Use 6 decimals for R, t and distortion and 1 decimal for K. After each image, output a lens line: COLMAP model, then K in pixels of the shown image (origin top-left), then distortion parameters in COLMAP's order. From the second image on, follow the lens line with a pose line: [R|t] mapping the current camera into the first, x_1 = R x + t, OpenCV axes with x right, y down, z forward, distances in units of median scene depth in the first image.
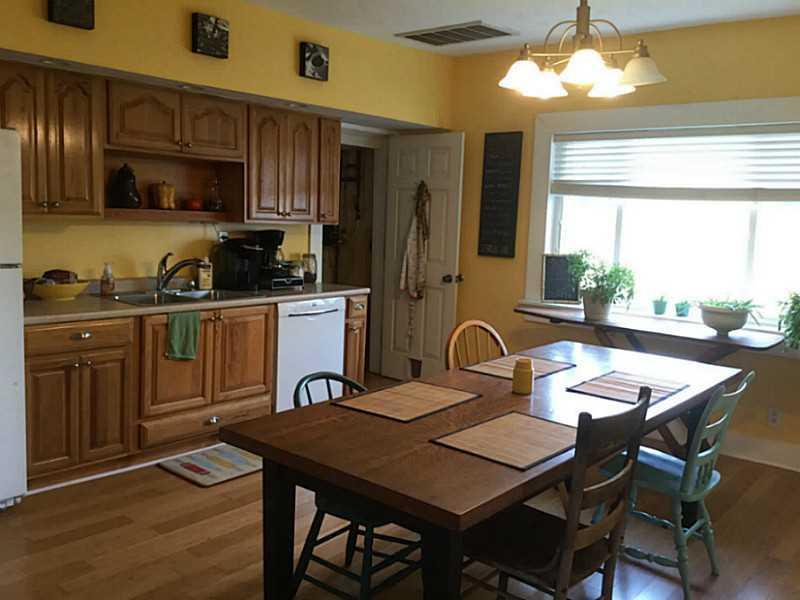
lens RADIAL K [[723.5, 0, 395.5], [0, 723.5, 298.8], [0, 0, 1]] dist [0.147817, -0.263155]
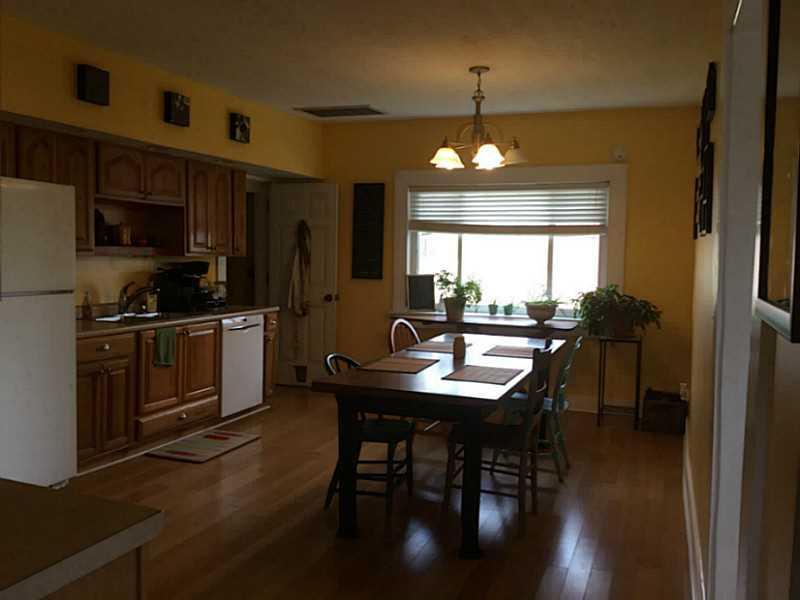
lens RADIAL K [[723.5, 0, 395.5], [0, 723.5, 298.8], [0, 0, 1]] dist [0.147817, -0.263155]
pose [[0.942062, -0.041729, 0.332834, -0.288330], [0.057083, 0.997703, -0.036483, 0.031916], [-0.330547, 0.053369, 0.942279, -0.262390]]
